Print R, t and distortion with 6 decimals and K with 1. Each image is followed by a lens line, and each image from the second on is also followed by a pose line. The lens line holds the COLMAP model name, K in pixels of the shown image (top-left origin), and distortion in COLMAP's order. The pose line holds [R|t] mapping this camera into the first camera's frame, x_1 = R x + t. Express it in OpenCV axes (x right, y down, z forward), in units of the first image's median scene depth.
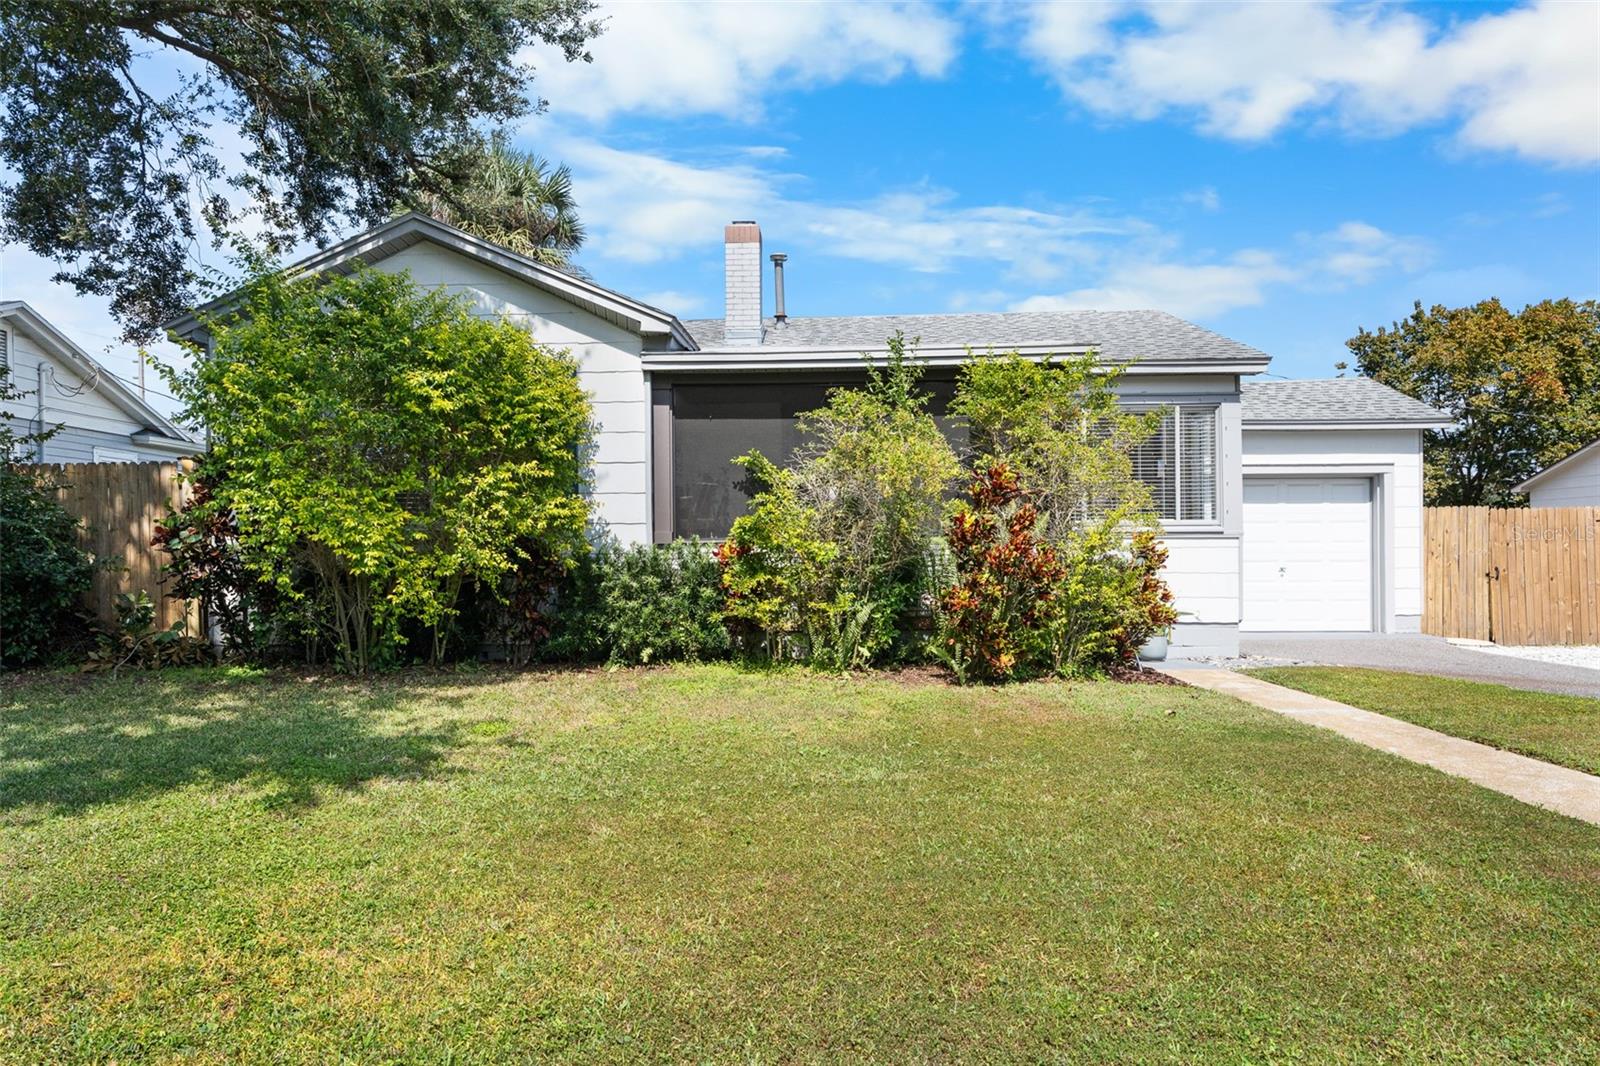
lens RADIAL K [[952.5, 0, 791.1], [0, 952.5, 552.9], [0, 0, 1]] dist [-0.004485, -0.001647]
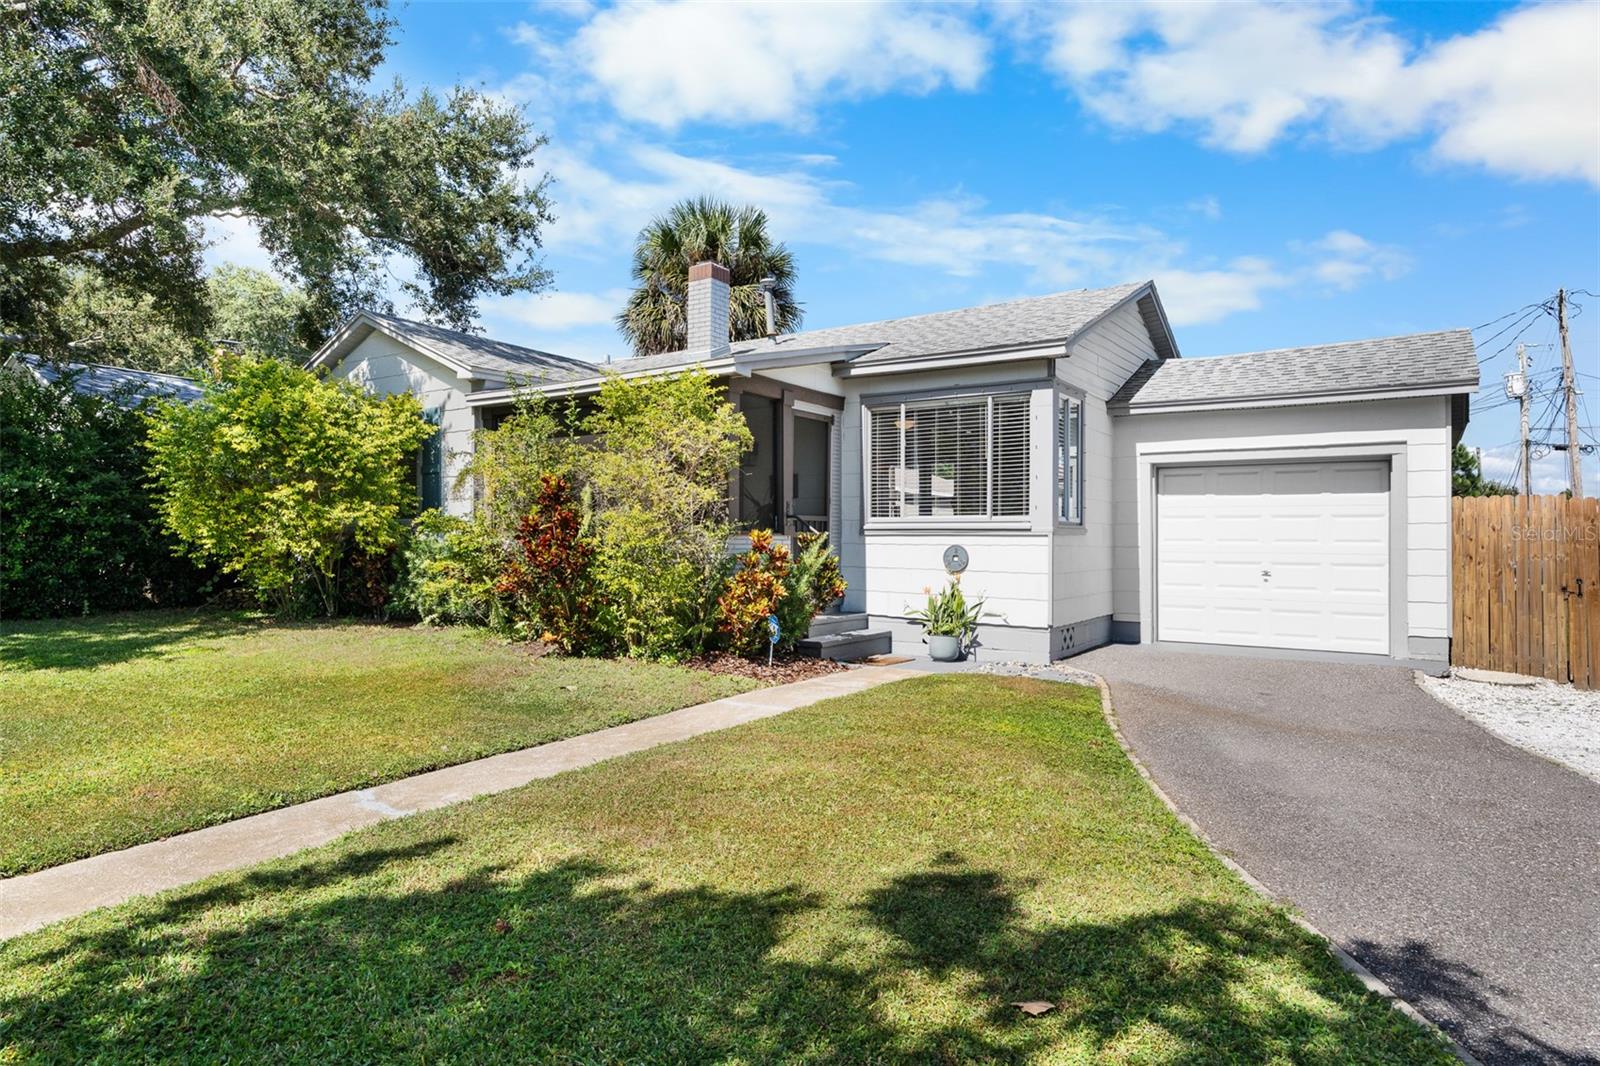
lens RADIAL K [[943.5, 0, 794.6], [0, 943.5, 530.7], [0, 0, 1]] dist [0.001190, -0.000217]
pose [[0.850625, 0.005097, -0.525748, 0.979849], [-0.012146, 0.999877, -0.009958, -0.011198], [0.525632, 0.014856, 0.850582, 0.129043]]
